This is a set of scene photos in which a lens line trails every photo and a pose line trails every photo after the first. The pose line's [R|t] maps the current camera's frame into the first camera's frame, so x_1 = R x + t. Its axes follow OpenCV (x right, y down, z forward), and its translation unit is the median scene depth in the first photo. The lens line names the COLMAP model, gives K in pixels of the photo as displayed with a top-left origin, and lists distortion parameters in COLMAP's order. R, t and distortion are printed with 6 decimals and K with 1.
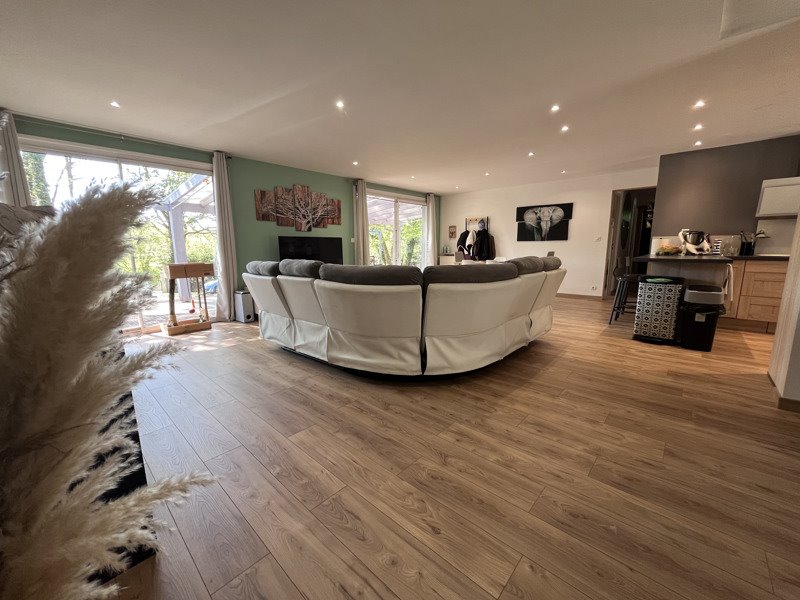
lens RADIAL K [[324.2, 0, 400.1], [0, 324.2, 301.3], [0, 0, 1]] dist [0.000099, -0.000032]
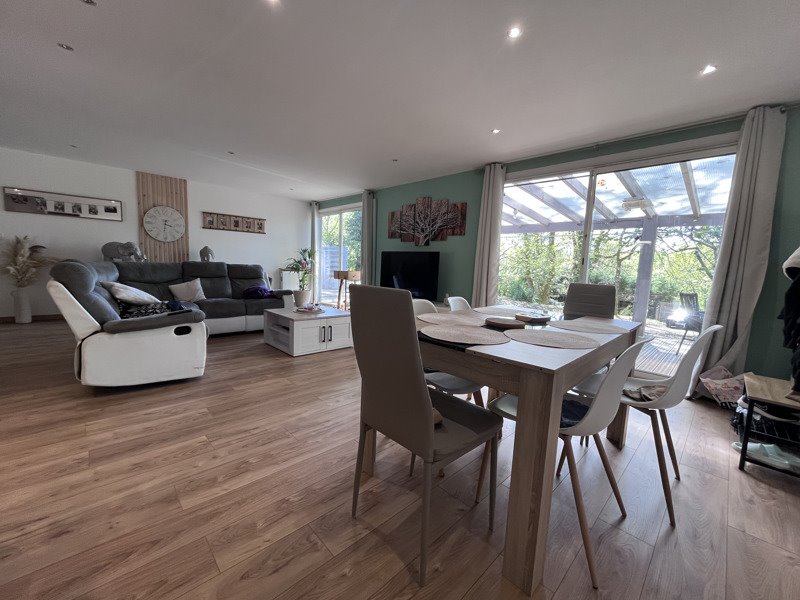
lens RADIAL K [[324.2, 0, 400.7], [0, 324.2, 300.1], [0, 0, 1]] dist [0.000099, -0.000032]
pose [[-0.058865, 0.115304, -0.991585, 0.648268], [-0.201367, 0.971517, 0.124924, -0.168466], [0.977746, 0.207026, -0.033969, 1.001792]]
